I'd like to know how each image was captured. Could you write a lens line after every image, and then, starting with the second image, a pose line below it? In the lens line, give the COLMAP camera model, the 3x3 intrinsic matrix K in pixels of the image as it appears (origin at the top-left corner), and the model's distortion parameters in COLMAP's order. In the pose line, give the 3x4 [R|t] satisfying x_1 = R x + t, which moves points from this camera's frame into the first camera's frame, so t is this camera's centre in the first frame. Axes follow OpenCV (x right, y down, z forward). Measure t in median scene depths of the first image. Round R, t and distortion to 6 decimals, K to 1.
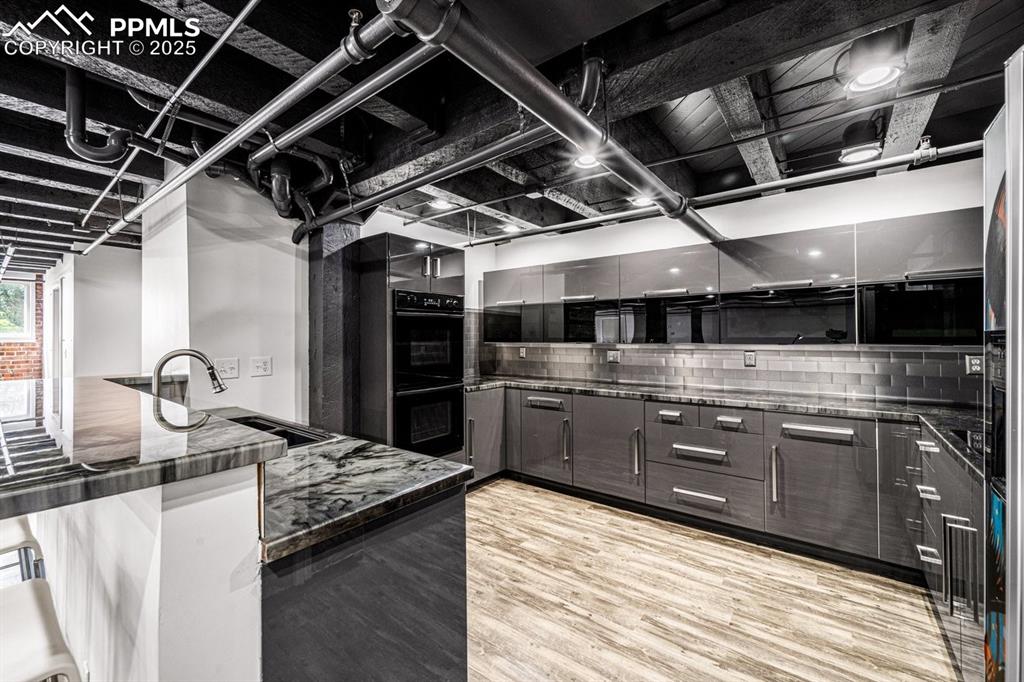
lens RADIAL K [[410.7, 0, 509.8], [0, 410.7, 331.9], [0, 0, 1]] dist [0.000171, -0.000508]
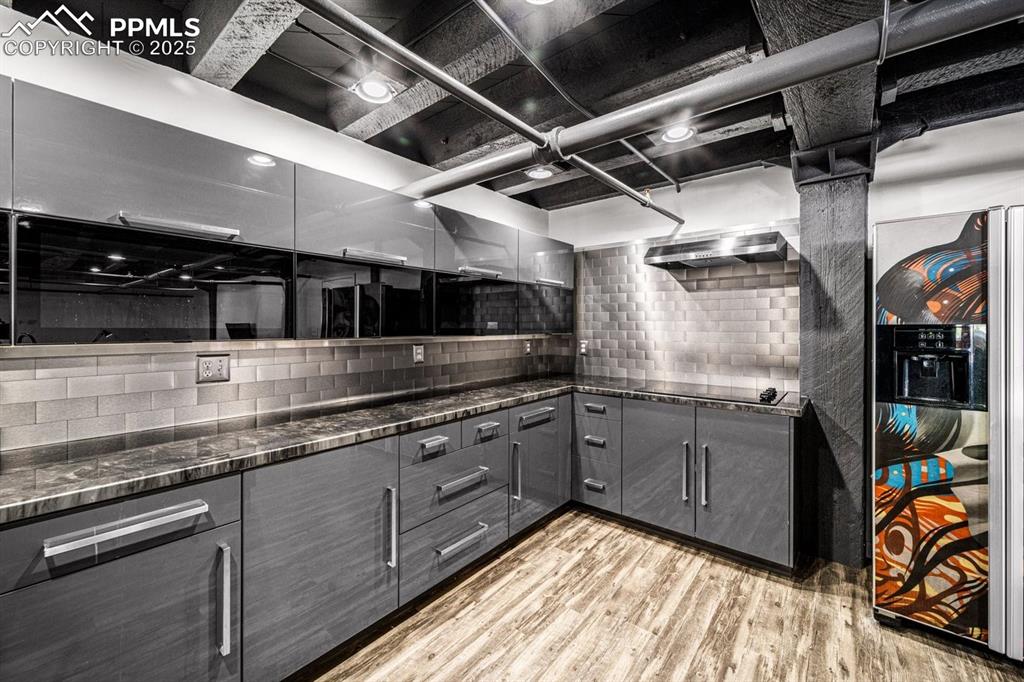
lens RADIAL K [[410.7, 0, 493.8], [0, 410.7, 327.7], [0, 0, 1]] dist [0.000171, -0.000508]
pose [[0.053178, 0.012403, 0.998508, -0.328387], [0.003403, 0.999915, -0.012602, 0.025049], [-0.998579, 0.004068, 0.053131, 1.039190]]
